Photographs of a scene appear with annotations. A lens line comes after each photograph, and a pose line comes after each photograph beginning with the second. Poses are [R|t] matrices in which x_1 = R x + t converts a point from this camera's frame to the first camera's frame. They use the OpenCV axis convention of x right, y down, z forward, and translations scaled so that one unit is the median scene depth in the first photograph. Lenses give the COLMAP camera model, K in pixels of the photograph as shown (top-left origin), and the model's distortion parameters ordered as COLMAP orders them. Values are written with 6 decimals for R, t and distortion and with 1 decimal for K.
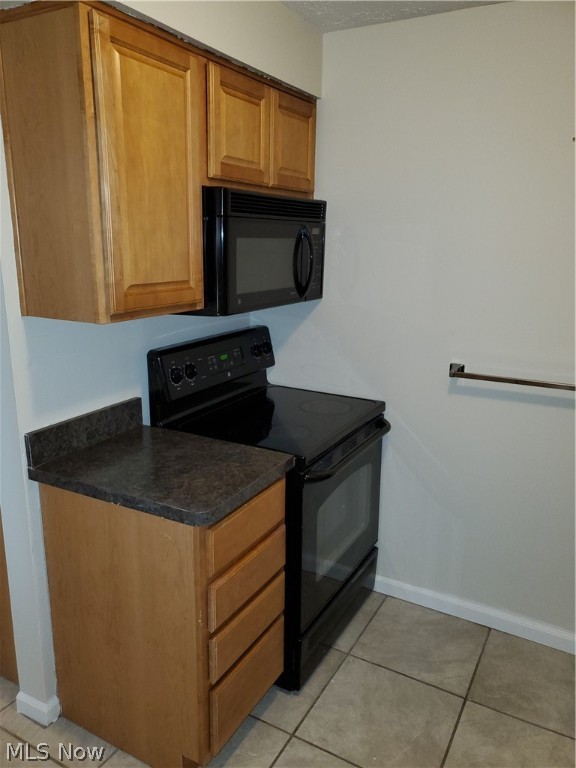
lens RADIAL K [[595.4, 0, 285.5], [0, 595.4, 386.2], [0, 0, 1]] dist [-0.004628, 0.001667]
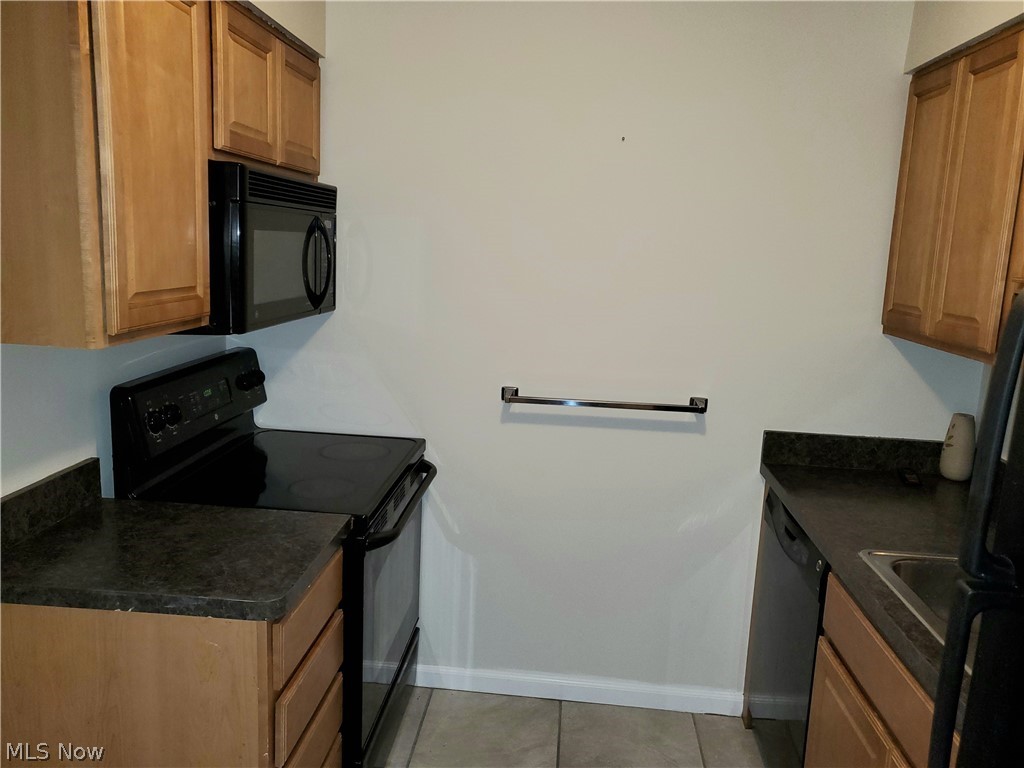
lens RADIAL K [[793.8, 0, 518.0], [0, 793.8, 377.3], [0, 0, 1]] dist [-0.004628, 0.001667]
pose [[0.905314, -0.041730, 0.422688, -0.200576], [0.068706, 0.996444, -0.048780, 0.005055], [-0.419150, 0.073203, 0.904961, -0.023958]]
